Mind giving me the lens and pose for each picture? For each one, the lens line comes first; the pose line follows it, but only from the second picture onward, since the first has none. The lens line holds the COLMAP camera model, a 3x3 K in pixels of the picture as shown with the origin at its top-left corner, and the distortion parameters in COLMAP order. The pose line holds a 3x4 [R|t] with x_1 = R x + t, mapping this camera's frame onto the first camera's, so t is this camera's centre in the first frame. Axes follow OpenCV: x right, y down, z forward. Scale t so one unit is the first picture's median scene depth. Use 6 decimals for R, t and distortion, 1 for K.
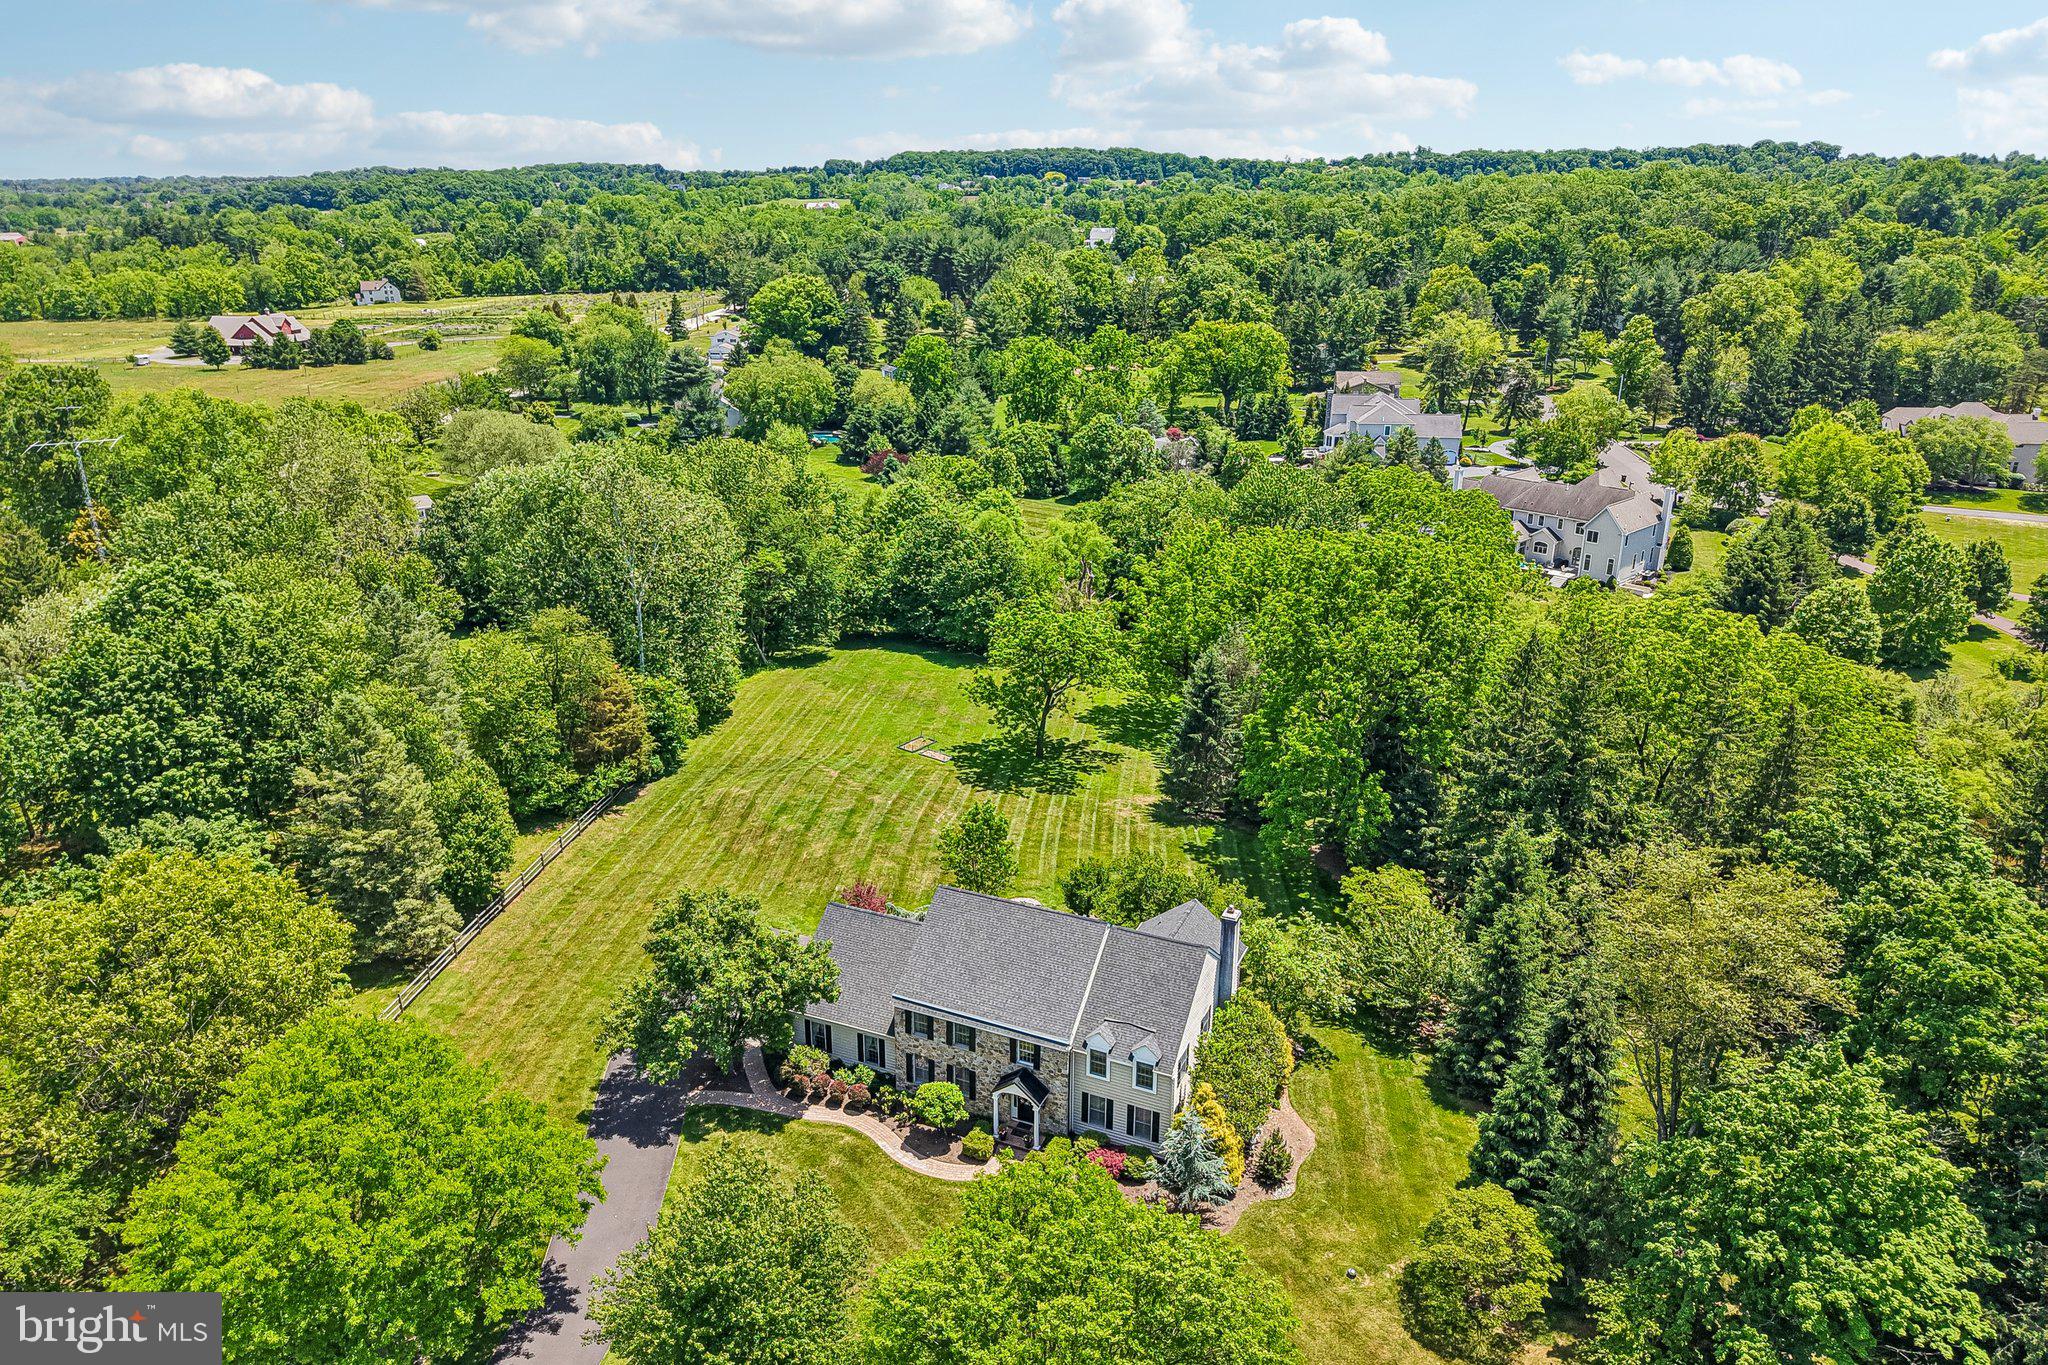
lens RADIAL K [[1374.0, 0, 1043.1], [0, 1374.0, 650.4], [0, 0, 1]] dist [0.025751, -0.002156]
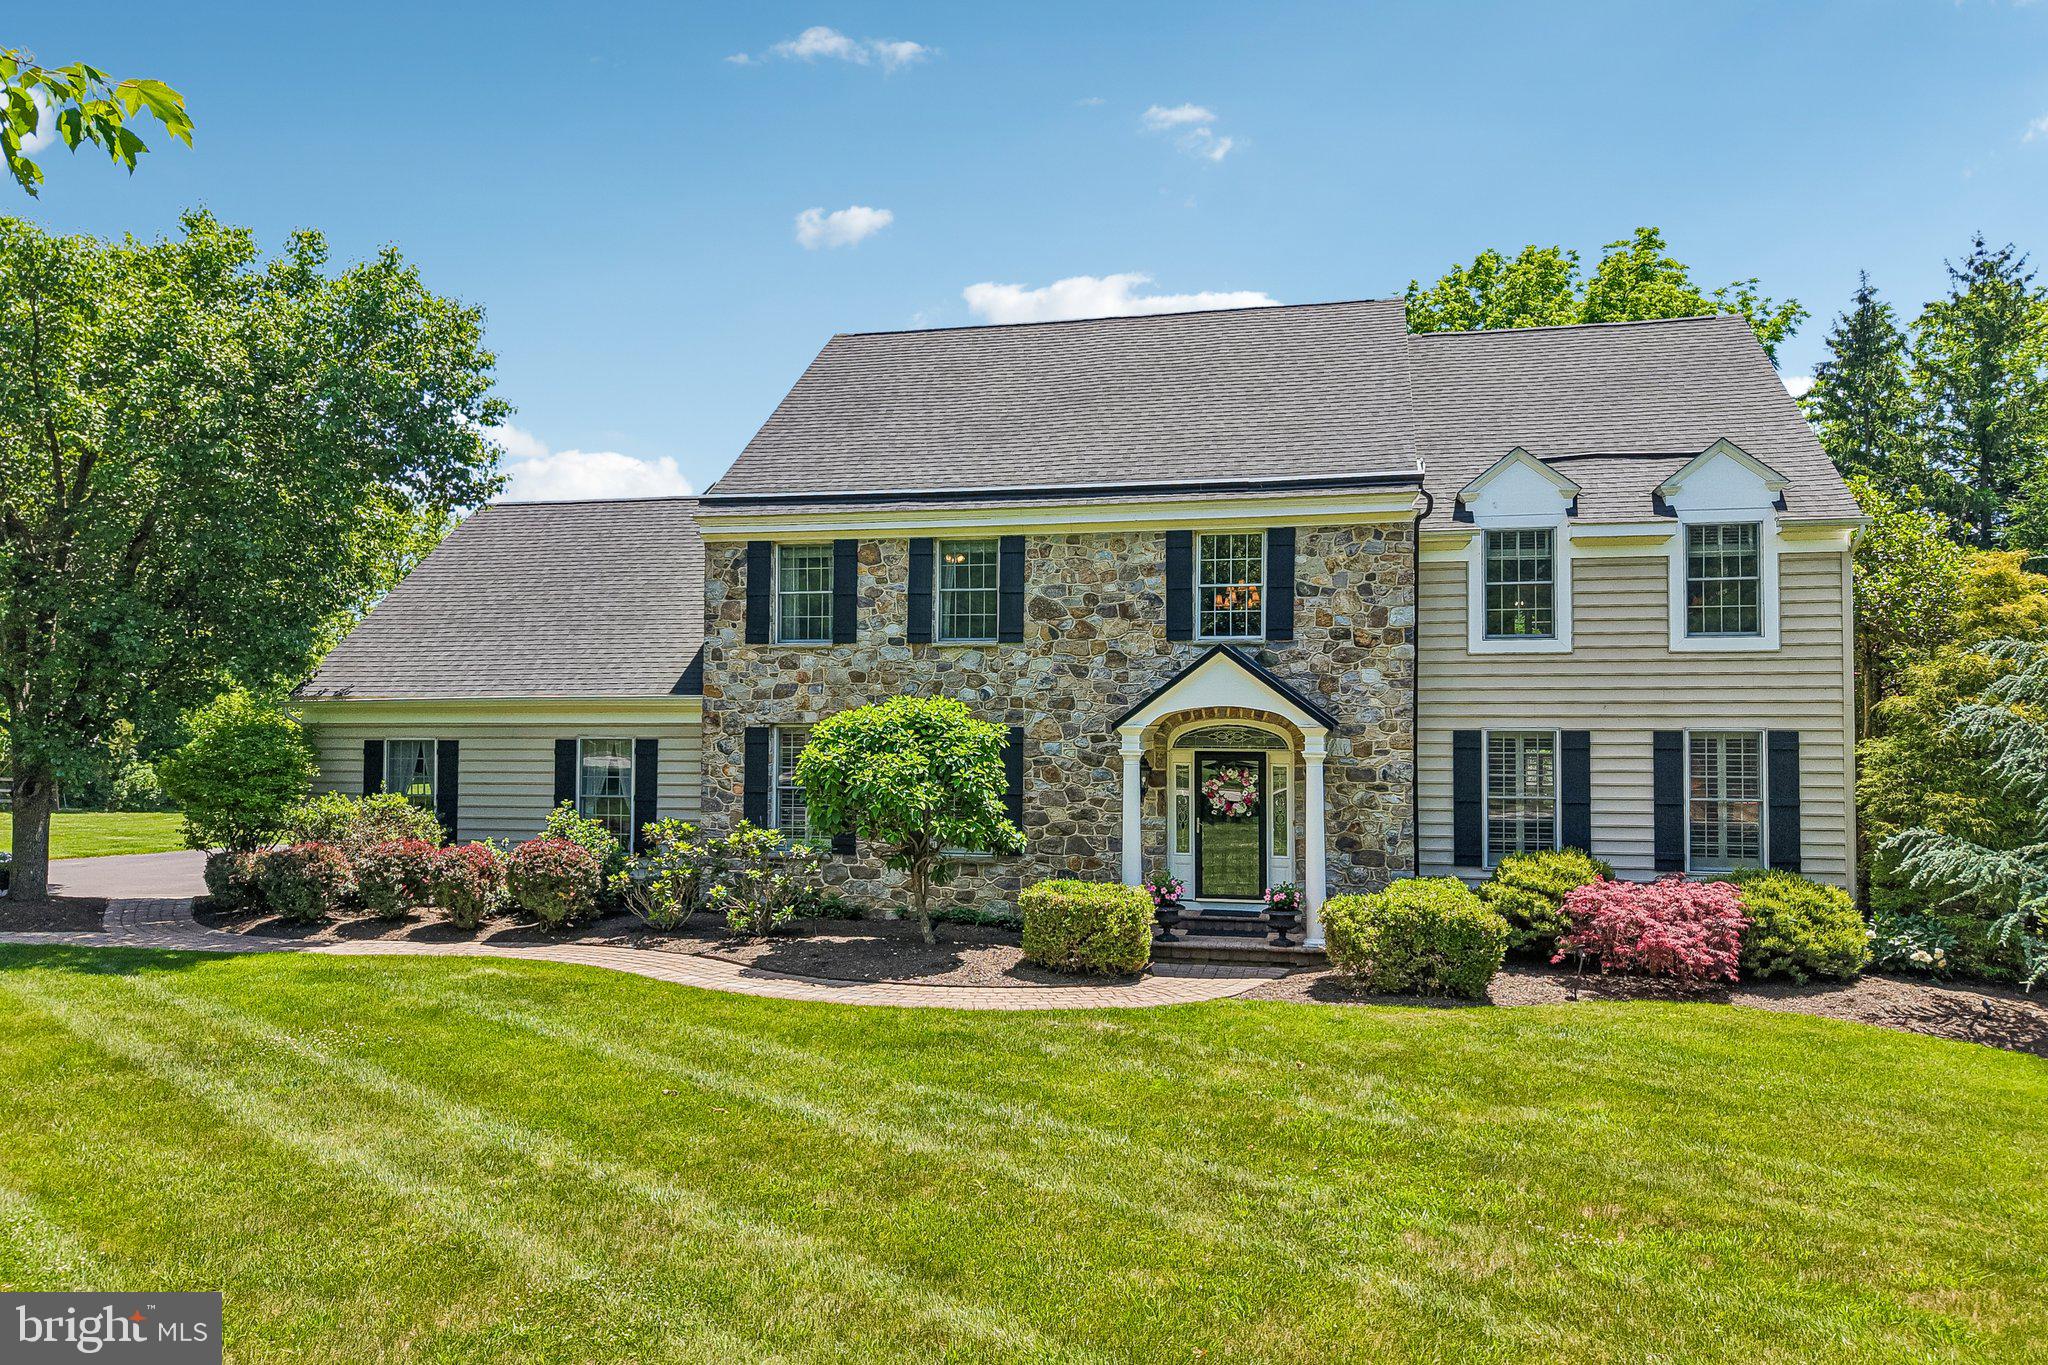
lens RADIAL K [[1360.8, 0, 1013.8], [0, 1360.8, 677.1], [0, 0, 1]] dist [0.028734, -0.038281]
pose [[0.982687, -0.002850, 0.185253, -0.097860], [0.068655, 0.934301, -0.349810, 0.381250], [-0.172085, 0.356473, 0.918321, 0.745732]]
